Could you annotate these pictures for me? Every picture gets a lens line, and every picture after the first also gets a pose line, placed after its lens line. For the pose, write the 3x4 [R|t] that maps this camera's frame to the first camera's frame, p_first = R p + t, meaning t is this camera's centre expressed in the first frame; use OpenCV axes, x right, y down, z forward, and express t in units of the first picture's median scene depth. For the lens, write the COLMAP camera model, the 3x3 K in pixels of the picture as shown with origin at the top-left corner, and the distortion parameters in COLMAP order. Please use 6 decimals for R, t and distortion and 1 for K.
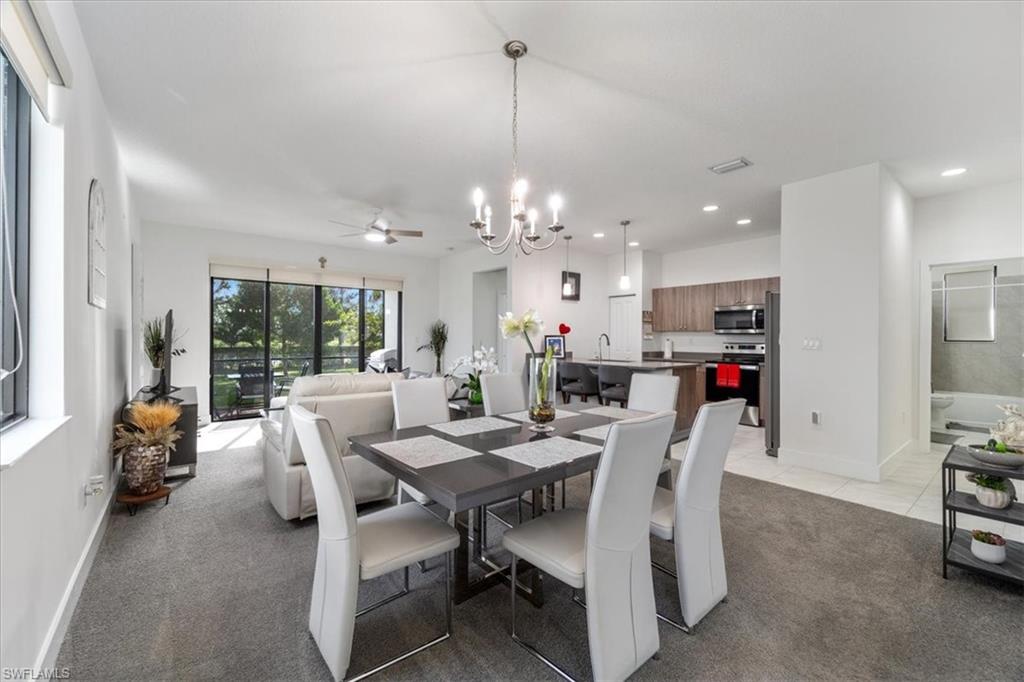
lens RADIAL K [[404.4, 0, 512.9], [0, 404.4, 338.6], [0, 0, 1]] dist [0.001955, 0.000274]
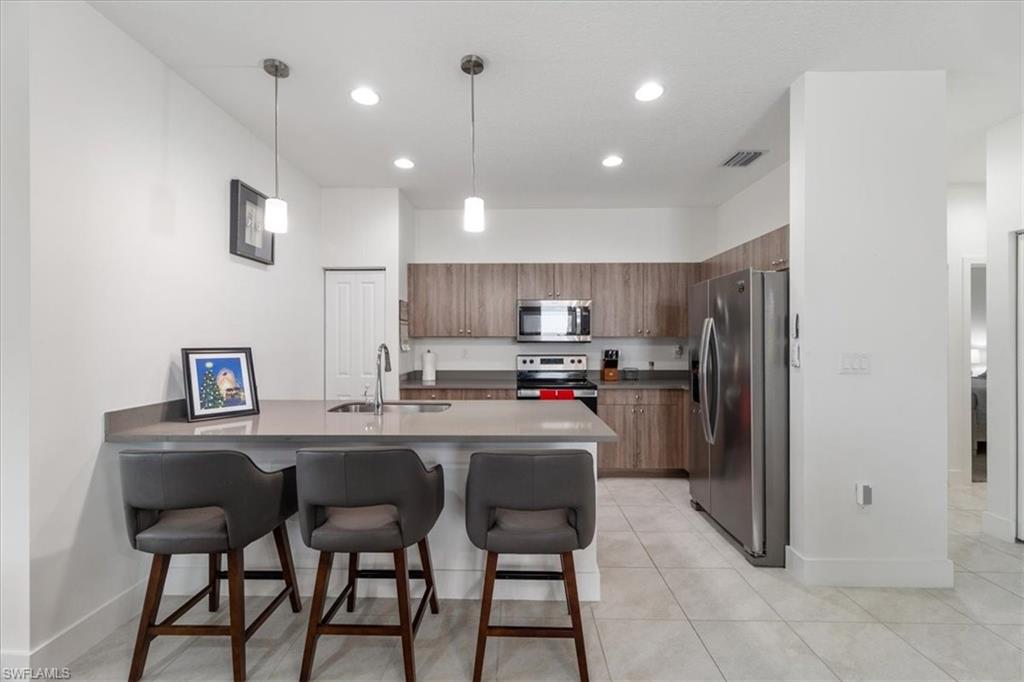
lens RADIAL K [[404.4, 0, 512.9], [0, 404.4, 338.6], [0, 0, 1]] dist [0.001955, 0.000274]
pose [[0.641352, 0.003006, 0.767241, -0.000294], [0.006670, 0.999933, -0.009493, -0.010834], [-0.767218, 0.011206, 0.641289, 0.586755]]
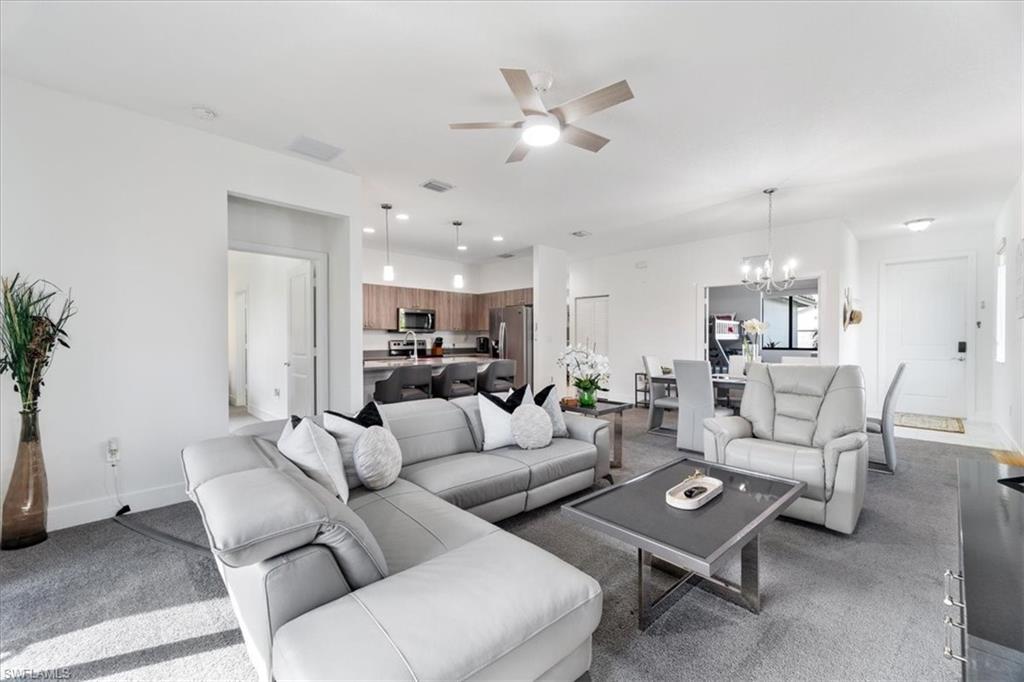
lens RADIAL K [[404.4, 0, 512.9], [0, 404.4, 338.6], [0, 0, 1]] dist [0.001955, 0.000274]
pose [[-0.091057, -0.001762, 0.995844, -0.626240], [0.009599, 0.999950, 0.002647, 0.005509], [-0.995799, 0.009800, -0.091036, 0.781145]]
